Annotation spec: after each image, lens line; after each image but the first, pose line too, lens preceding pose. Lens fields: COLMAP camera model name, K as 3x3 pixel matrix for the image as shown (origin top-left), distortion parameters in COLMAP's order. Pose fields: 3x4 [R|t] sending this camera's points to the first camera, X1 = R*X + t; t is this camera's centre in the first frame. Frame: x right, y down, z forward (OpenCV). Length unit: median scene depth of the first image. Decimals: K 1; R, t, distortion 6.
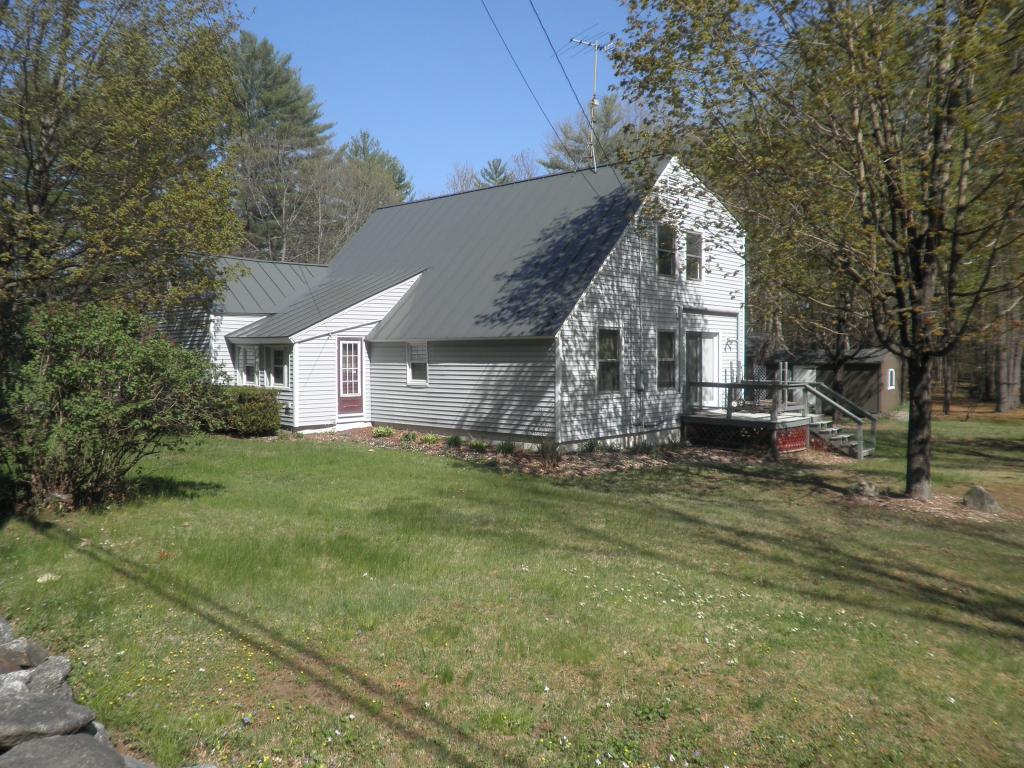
lens RADIAL K [[774.9, 0, 513.1], [0, 774.9, 372.2], [0, 0, 1]] dist [-0.152310, 0.142930]
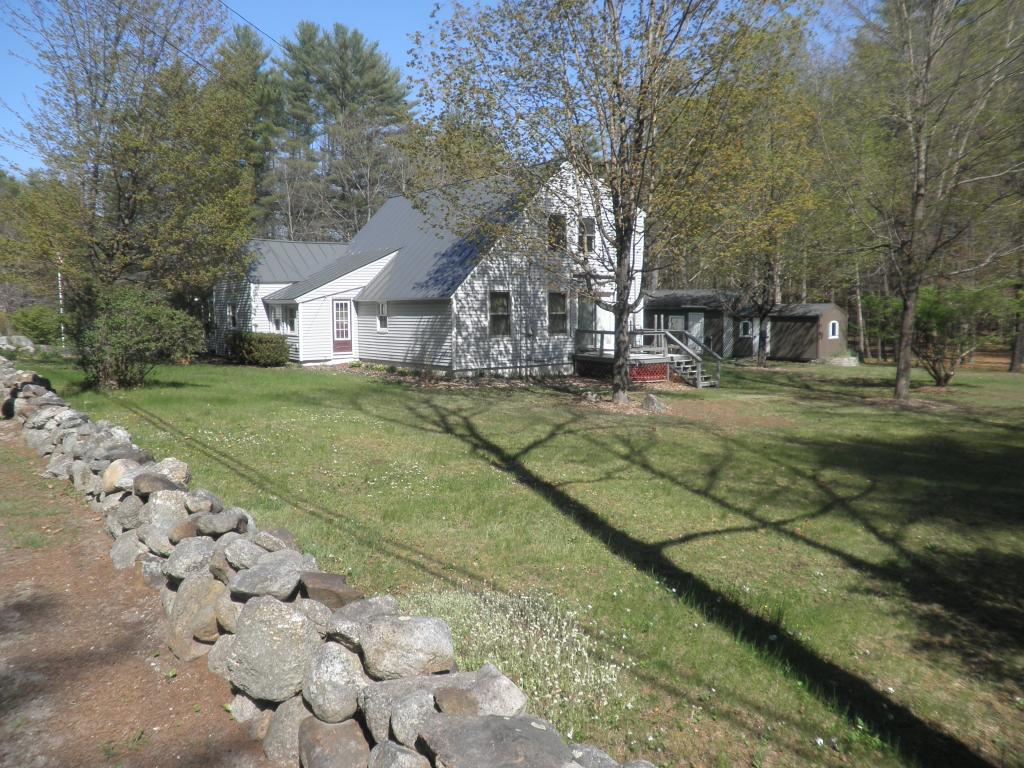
lens RADIAL K [[774.9, 0, 513.1], [0, 774.9, 372.2], [0, 0, 1]] dist [-0.152310, 0.142930]
pose [[0.985214, 0.009103, -0.171086, 0.358703], [0.001295, 0.998163, 0.060568, 0.005165], [0.171323, -0.059895, 0.983393, -0.364761]]
